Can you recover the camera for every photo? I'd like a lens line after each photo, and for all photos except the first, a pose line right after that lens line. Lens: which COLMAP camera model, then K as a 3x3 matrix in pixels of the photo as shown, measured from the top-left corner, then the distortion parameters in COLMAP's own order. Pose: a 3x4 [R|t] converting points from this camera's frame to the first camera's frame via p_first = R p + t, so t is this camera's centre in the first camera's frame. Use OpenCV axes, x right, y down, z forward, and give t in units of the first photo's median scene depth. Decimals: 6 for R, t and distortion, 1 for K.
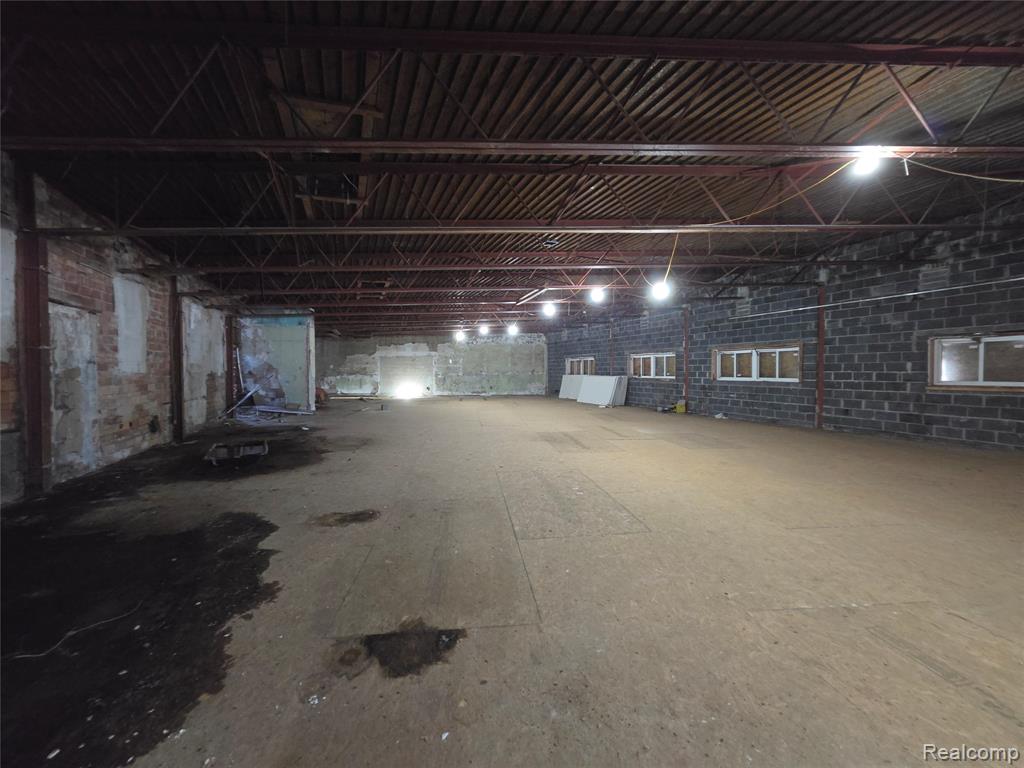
lens RADIAL K [[420.9, 0, 505.9], [0, 420.9, 380.6], [0, 0, 1]] dist [0.001669, 0.000741]
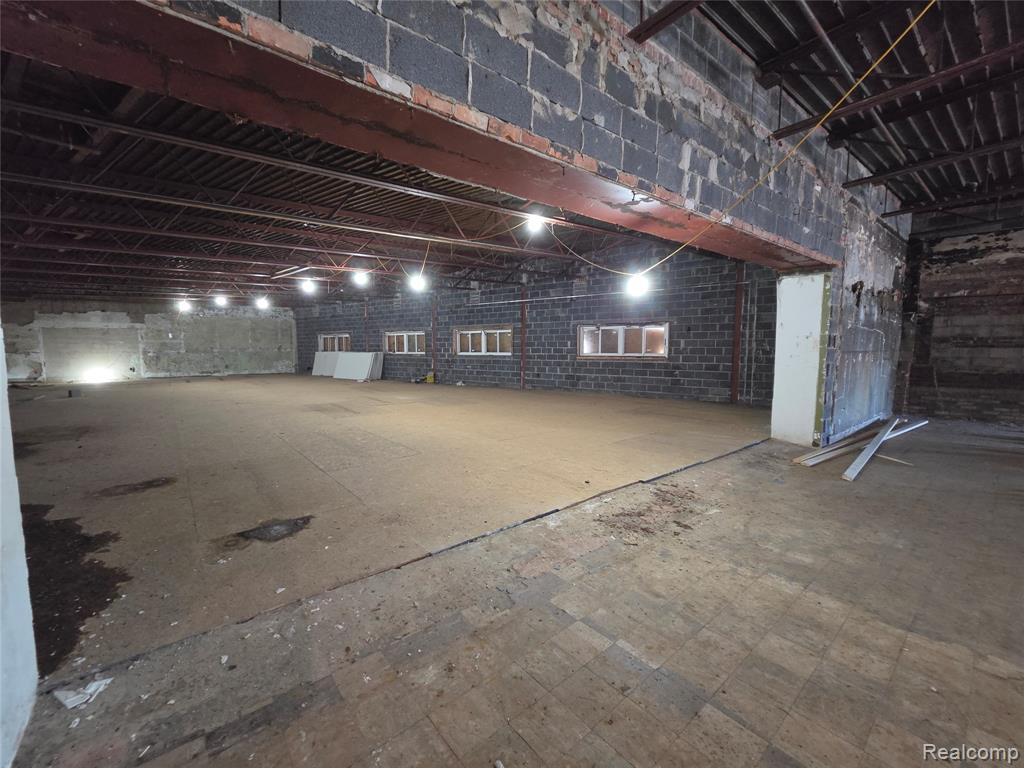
lens RADIAL K [[420.9, 0, 507.0], [0, 420.9, 381.7], [0, 0, 1]] dist [0.001669, 0.000741]
pose [[0.834255, -0.042950, 0.549703, -0.083558], [0.012735, 0.998196, 0.058666, 0.010409], [-0.551232, -0.041942, 0.833297, -0.157004]]
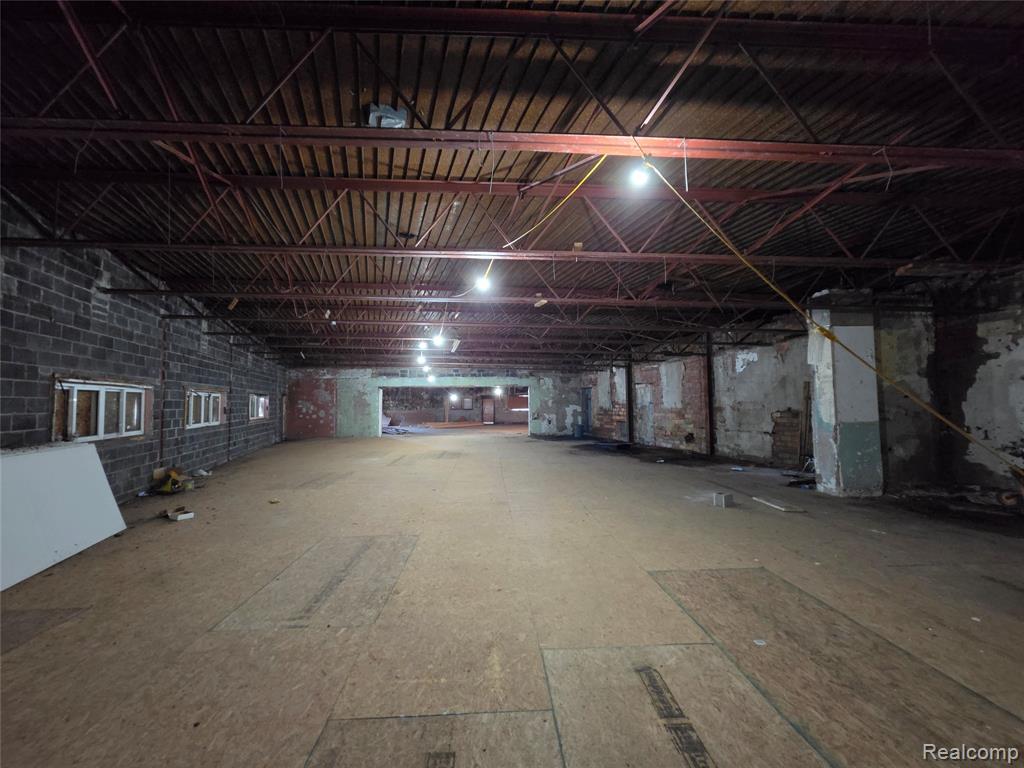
lens RADIAL K [[420.9, 0, 507.1], [0, 420.9, 380.0], [0, 0, 1]] dist [0.001669, 0.000741]
pose [[-0.998270, 0.016597, 0.056411, -0.167959], [0.014967, 0.999462, -0.029189, -0.082135], [-0.056865, -0.028294, -0.997981, 2.439271]]
